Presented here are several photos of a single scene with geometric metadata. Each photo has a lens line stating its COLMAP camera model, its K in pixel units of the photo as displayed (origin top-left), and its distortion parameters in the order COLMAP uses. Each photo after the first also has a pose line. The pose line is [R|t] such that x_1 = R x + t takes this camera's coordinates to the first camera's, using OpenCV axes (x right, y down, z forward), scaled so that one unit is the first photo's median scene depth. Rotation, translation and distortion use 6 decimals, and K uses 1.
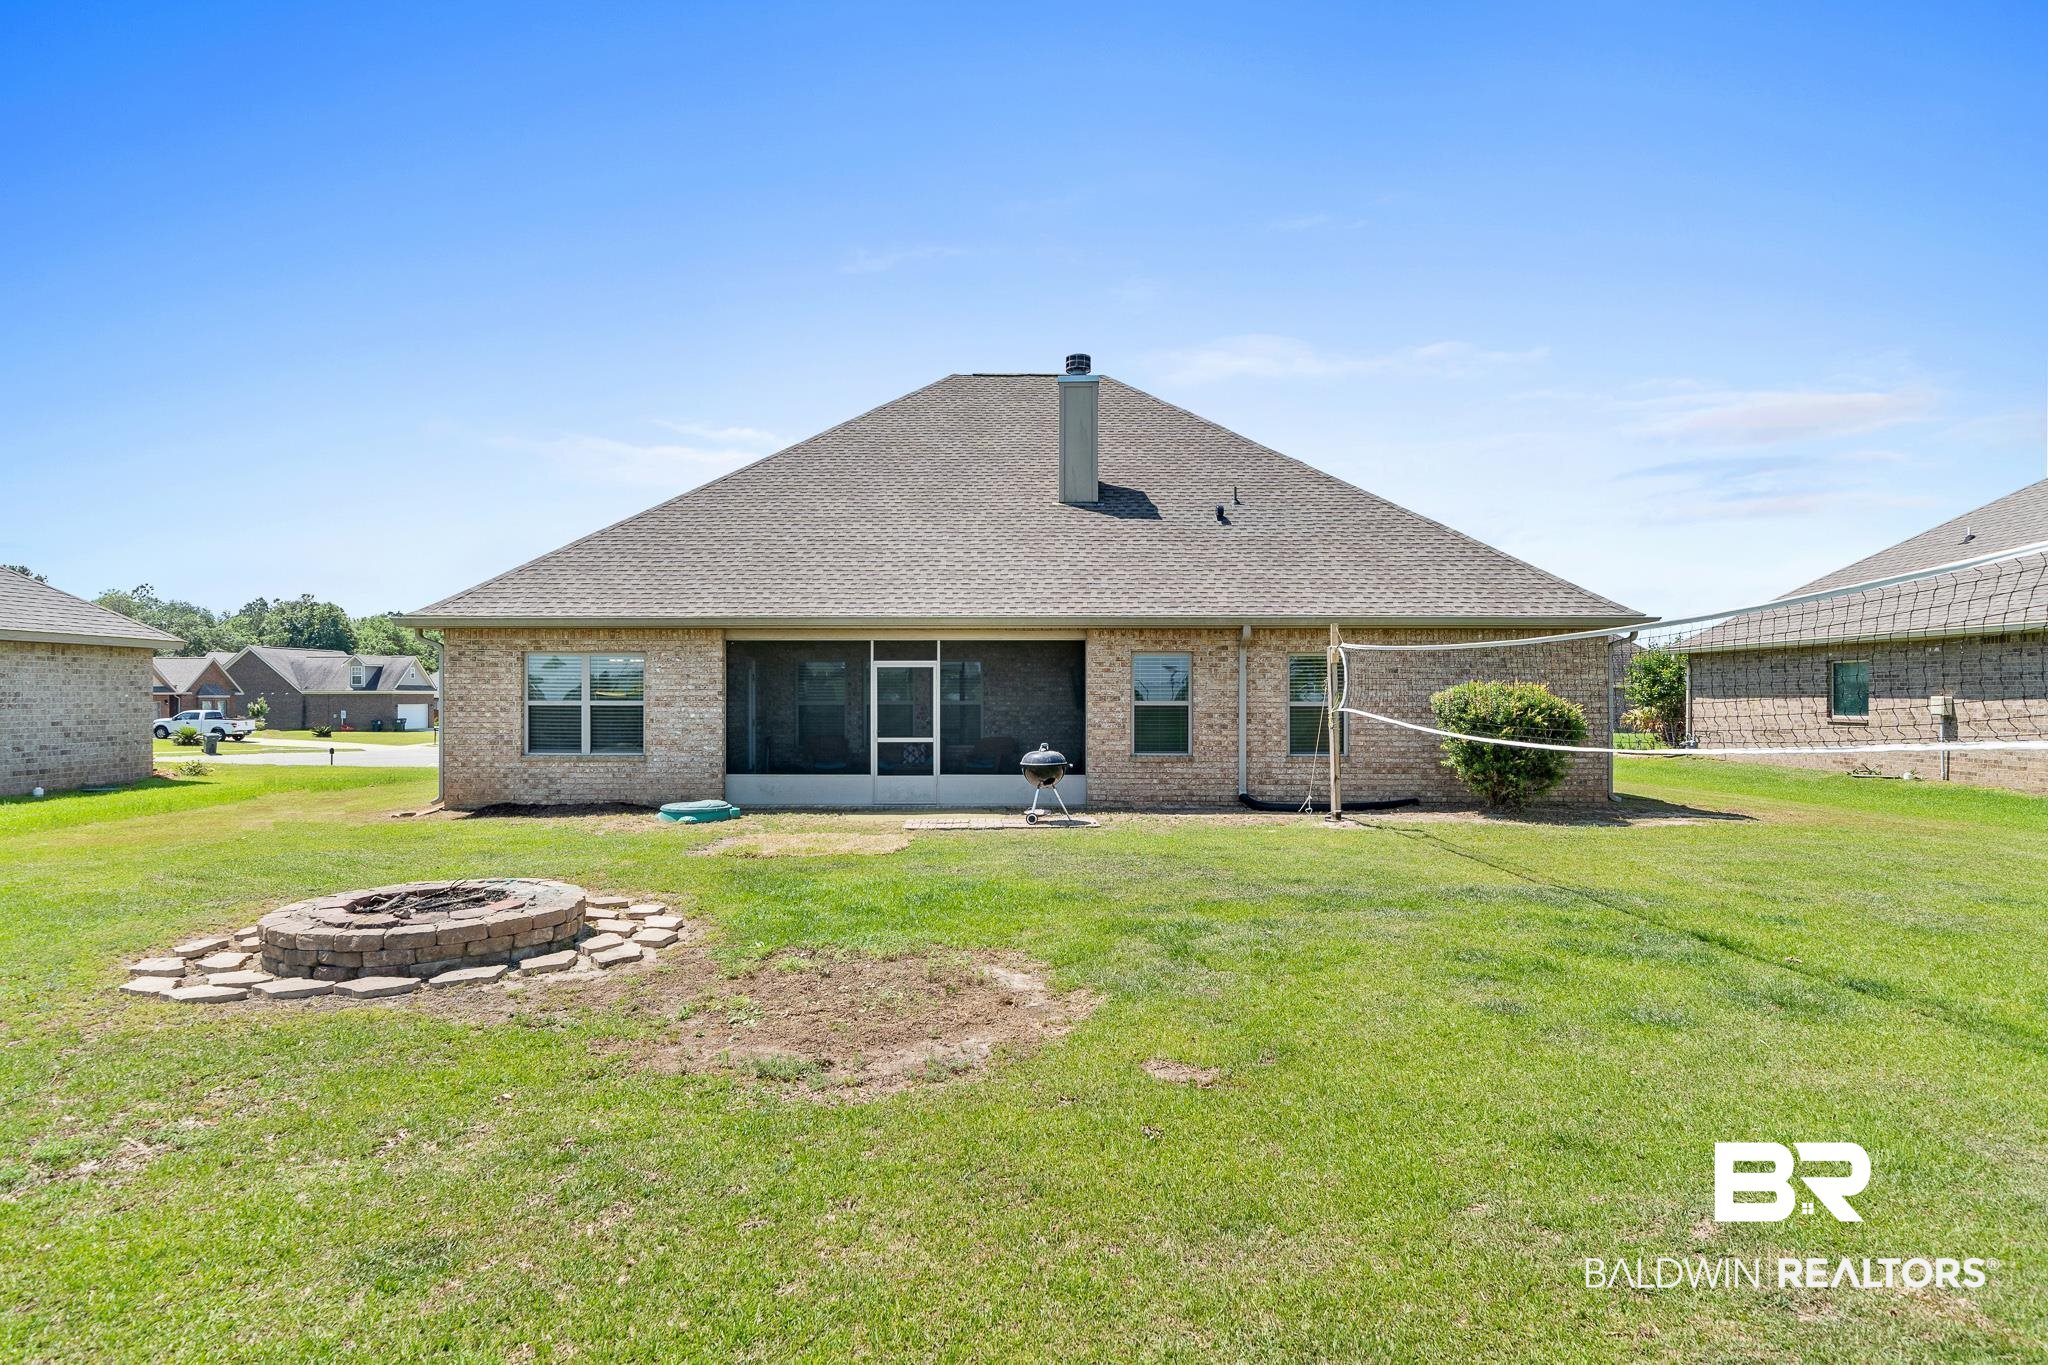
lens RADIAL K [[1145.8, 0, 1024.0], [0, 1145.8, 682.5], [0, 0, 1]] dist [0.004528, 0.001041]
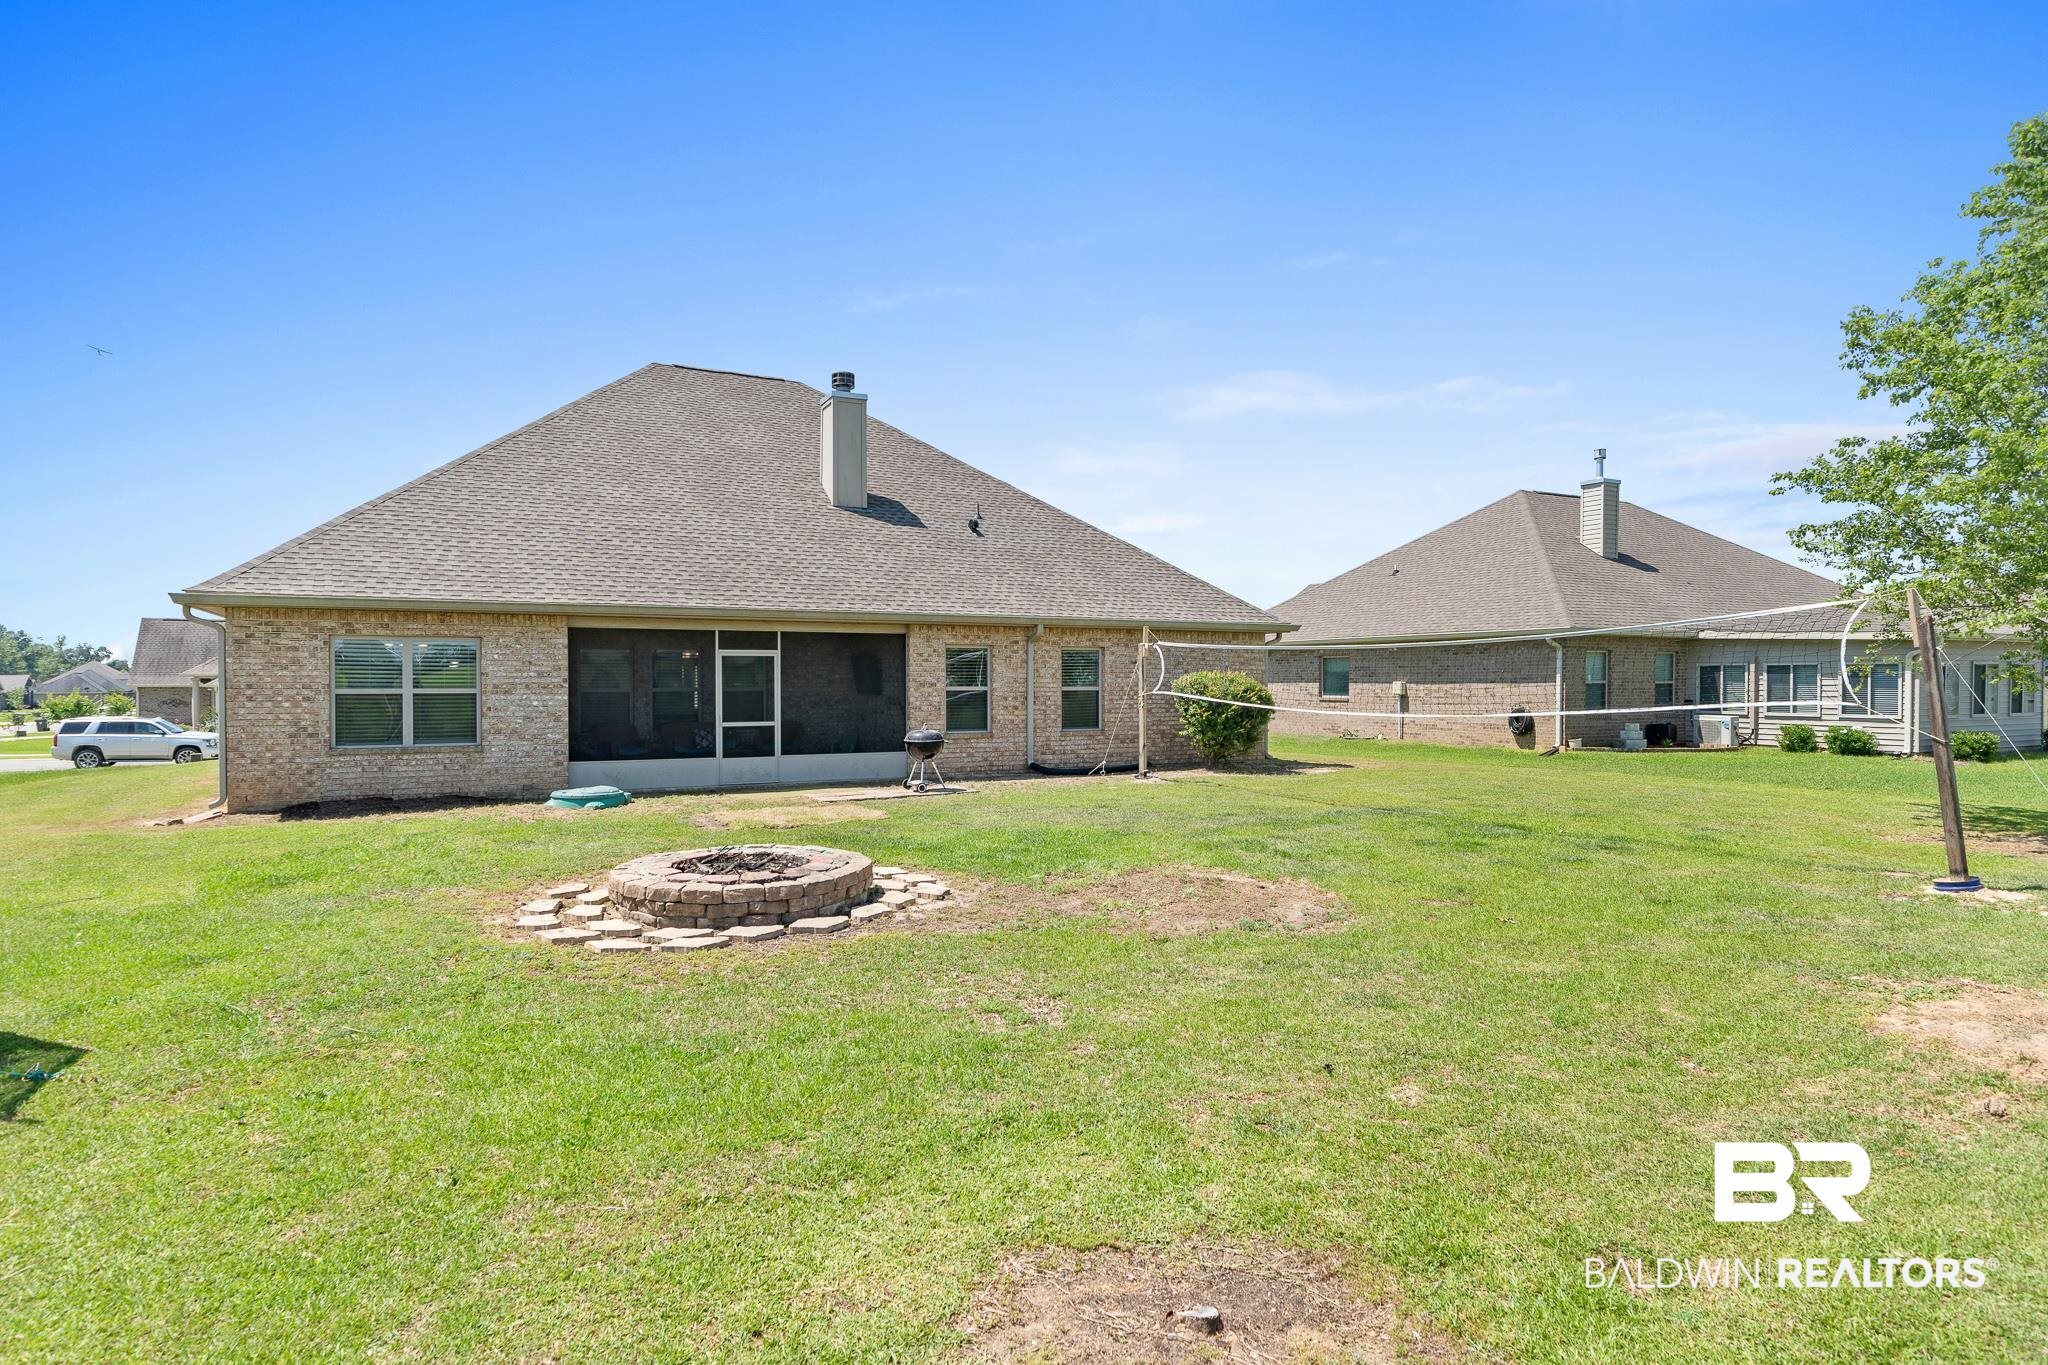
lens RADIAL K [[1145.8, 0, 1024.0], [0, 1145.8, 682.5], [0, 0, 1]] dist [0.004528, 0.001041]
pose [[0.878071, -0.002021, 0.478527, -0.390247], [-0.003357, 0.999940, 0.010382, -0.000464], [-0.478519, -0.010722, 0.878012, -0.061319]]
